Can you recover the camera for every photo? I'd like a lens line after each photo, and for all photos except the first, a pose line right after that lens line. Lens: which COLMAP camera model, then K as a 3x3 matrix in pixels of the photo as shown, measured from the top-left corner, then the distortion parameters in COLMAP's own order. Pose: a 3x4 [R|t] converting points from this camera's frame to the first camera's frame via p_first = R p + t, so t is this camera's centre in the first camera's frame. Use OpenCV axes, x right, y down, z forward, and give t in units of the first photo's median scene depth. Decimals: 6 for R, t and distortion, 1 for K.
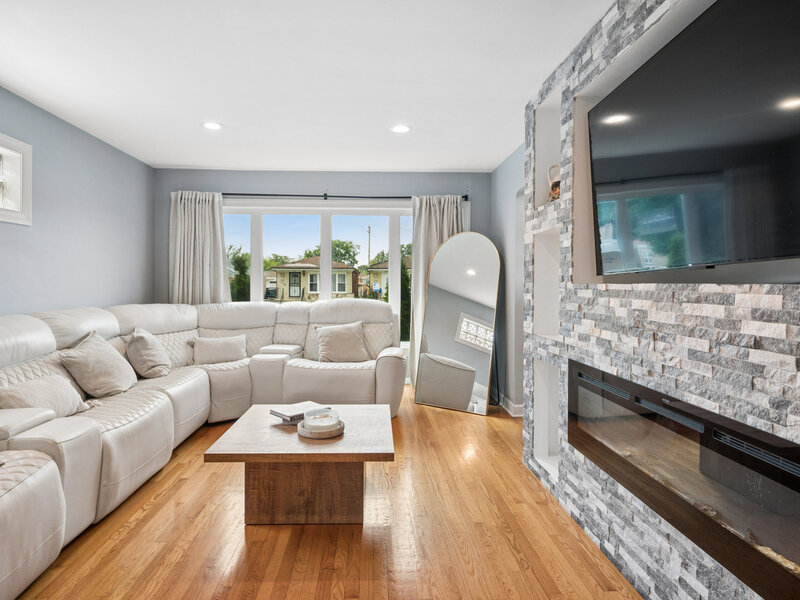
lens RADIAL K [[474.8, 0, 386.1], [0, 474.8, 289.0], [0, 0, 1]] dist [0.004592, -0.002194]
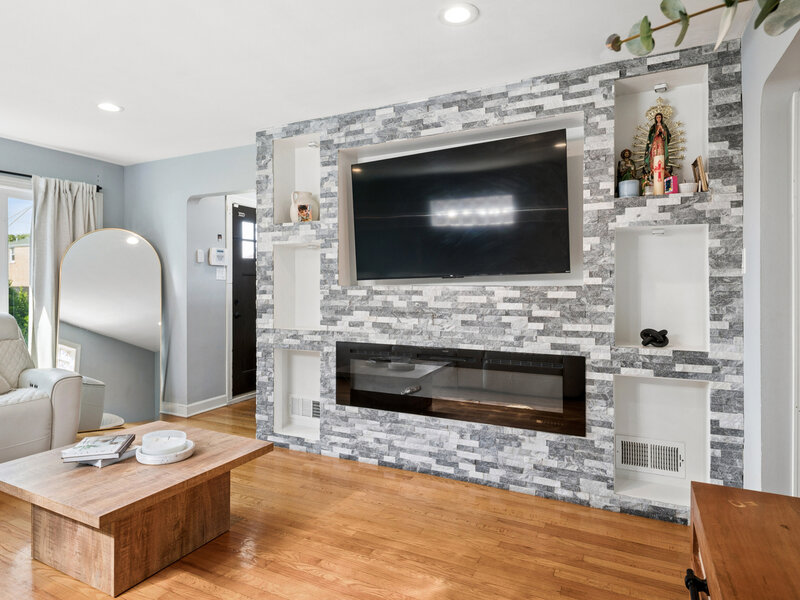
lens RADIAL K [[476.7, 0, 391.0], [0, 476.7, 282.1], [0, 0, 1]] dist [0.008405, -0.001788]
pose [[0.486037, 0.000732, 0.873938, -0.804350], [0.013611, 0.999872, -0.008407, -0.009685], [-0.873832, 0.015981, 0.485965, 0.226385]]
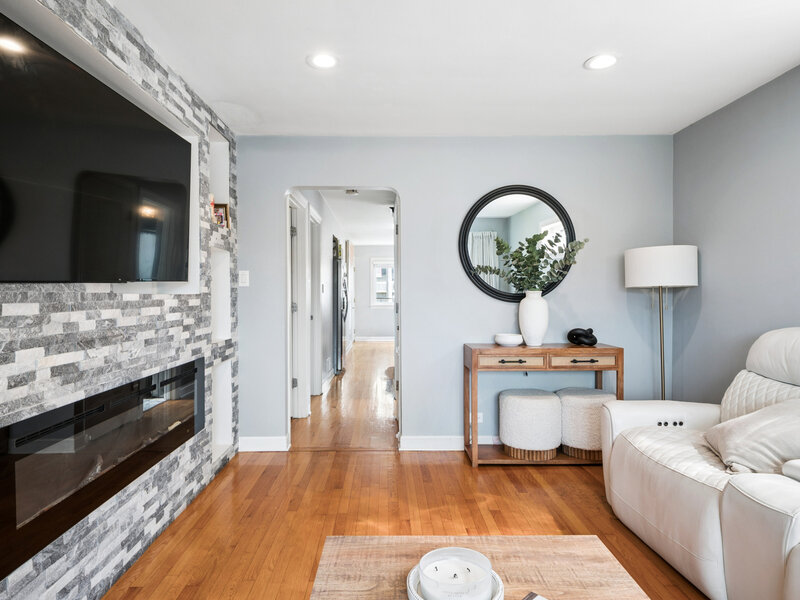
lens RADIAL K [[481.8, 0, 394.4], [0, 481.8, 300.1], [0, 0, 1]] dist [0.010139, -0.001111]
pose [[-0.999919, -0.005705, 0.011370, -0.089203], [-0.005412, 0.999655, 0.025686, -0.023636], [-0.011513, 0.025622, -0.999605, 1.700587]]
